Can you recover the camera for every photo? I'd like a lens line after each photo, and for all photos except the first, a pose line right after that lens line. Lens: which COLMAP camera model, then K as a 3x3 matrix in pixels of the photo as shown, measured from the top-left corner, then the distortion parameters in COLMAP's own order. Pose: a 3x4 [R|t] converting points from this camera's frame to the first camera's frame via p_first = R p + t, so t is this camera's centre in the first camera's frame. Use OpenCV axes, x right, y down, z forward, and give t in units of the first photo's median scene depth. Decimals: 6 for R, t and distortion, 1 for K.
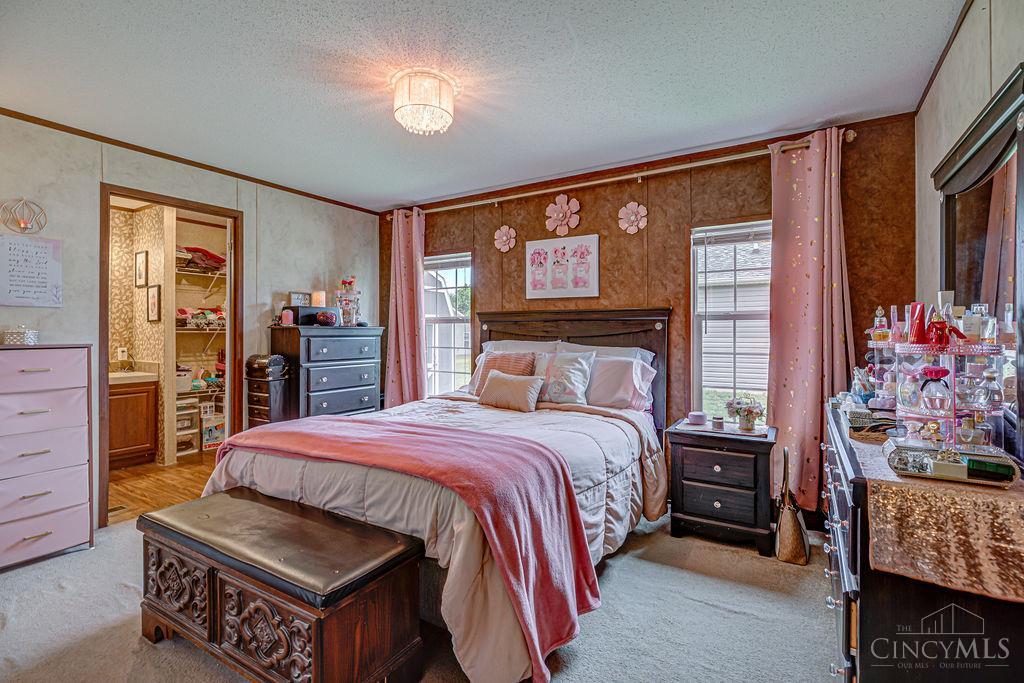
lens RADIAL K [[446.0, 0, 489.4], [0, 446.0, 330.6], [0, 0, 1]] dist [-0.002881, -0.000352]
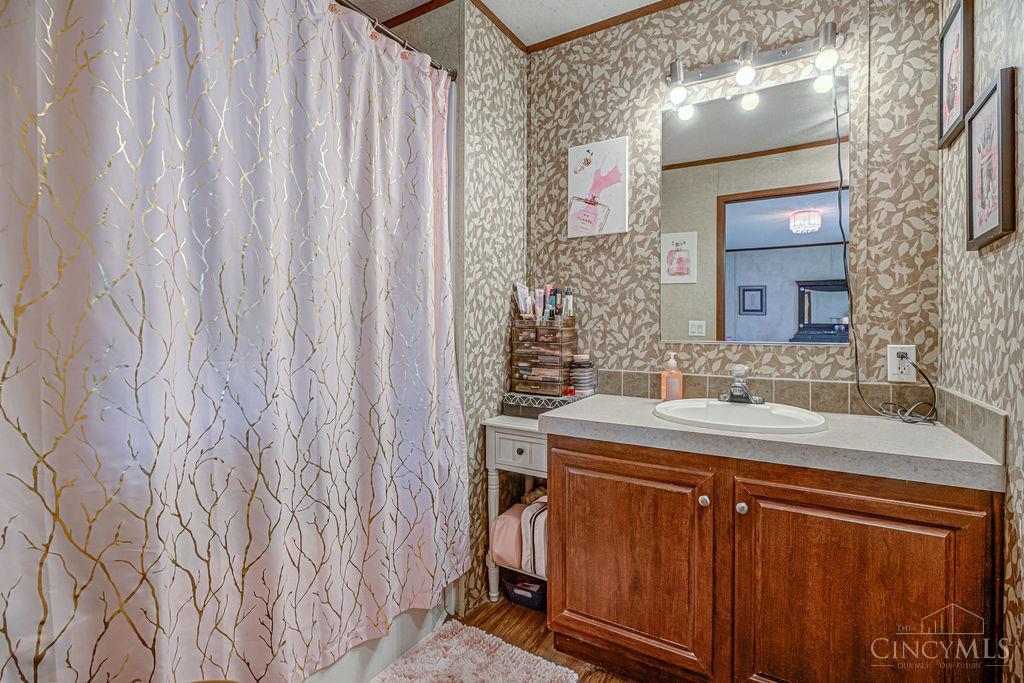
lens RADIAL K [[472.6, 0, 515.8], [0, 472.6, 328.3], [0, 0, 1]] dist [-0.002400, -0.000381]
pose [[0.028259, 0.002461, -0.999598, -0.484187], [0.000542, 0.999997, 0.002477, 0.025859], [0.999600, -0.000612, 0.028258, 0.705831]]
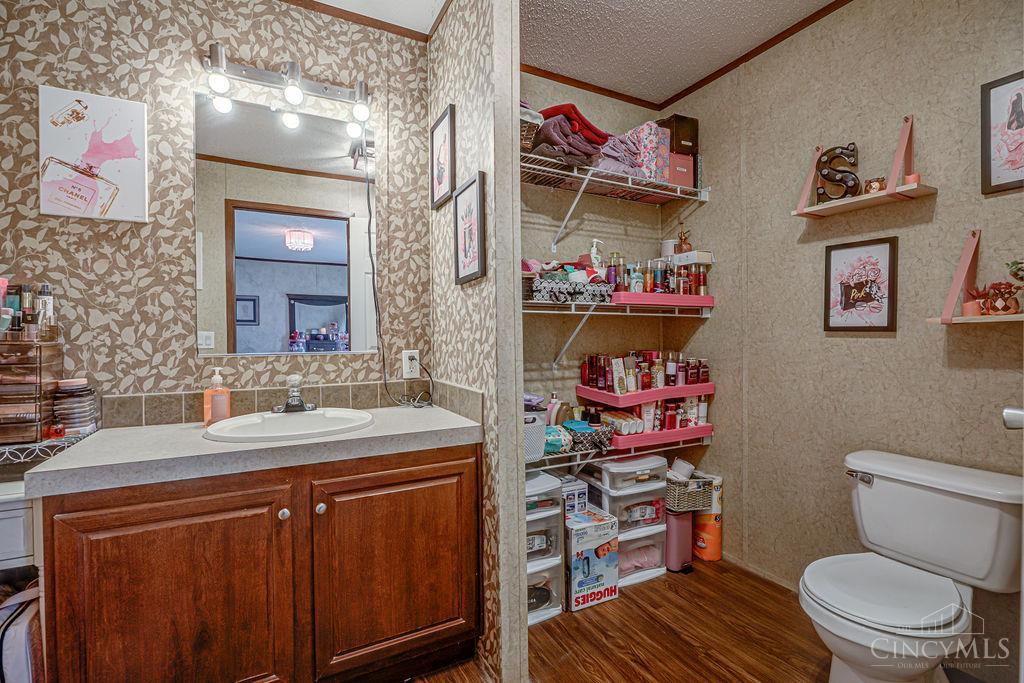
lens RADIAL K [[467.5, 0, 513.6], [0, 467.5, 338.3], [0, 0, 1]] dist [0.000351, 0.000090]
pose [[0.863458, -0.004885, -0.504397, -0.505894], [0.010583, 0.999908, 0.008432, 0.024538], [0.504310, -0.012619, 0.863431, 0.655124]]
